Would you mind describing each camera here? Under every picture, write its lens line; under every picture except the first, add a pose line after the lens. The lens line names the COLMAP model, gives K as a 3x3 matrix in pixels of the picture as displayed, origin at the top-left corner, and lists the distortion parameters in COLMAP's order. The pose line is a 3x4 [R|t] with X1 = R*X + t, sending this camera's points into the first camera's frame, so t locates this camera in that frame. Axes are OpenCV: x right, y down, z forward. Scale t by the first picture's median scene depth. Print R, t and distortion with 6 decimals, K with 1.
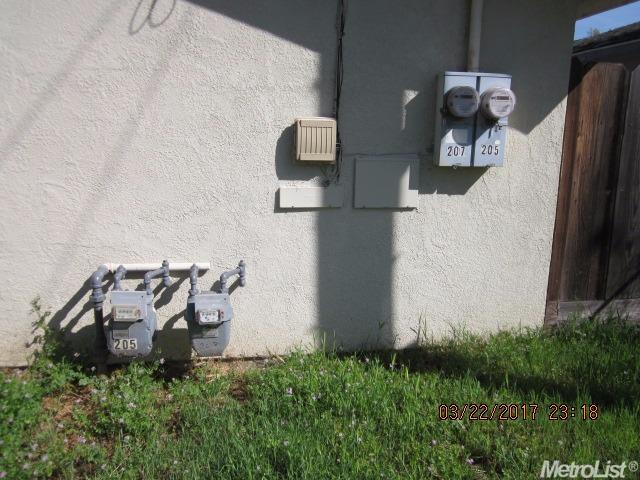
lens RADIAL K [[520.5, 0, 320.0], [0, 520.5, 240.0], [0, 0, 1]] dist [-0.034106, 0.002702]
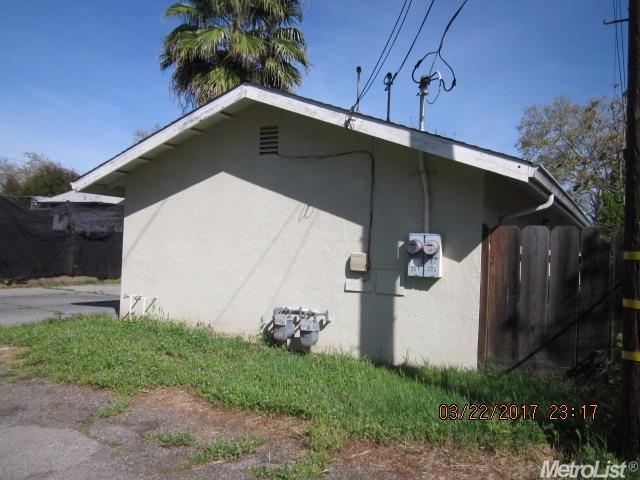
lens RADIAL K [[520.5, 0, 320.0], [0, 520.5, 240.0], [0, 0, 1]] dist [-0.034106, 0.002702]
pose [[0.777829, 0.004843, -0.628457, 1.292680], [-0.148737, 0.972981, -0.176592, 0.148132], [0.610622, 0.230833, 0.757534, -0.886500]]
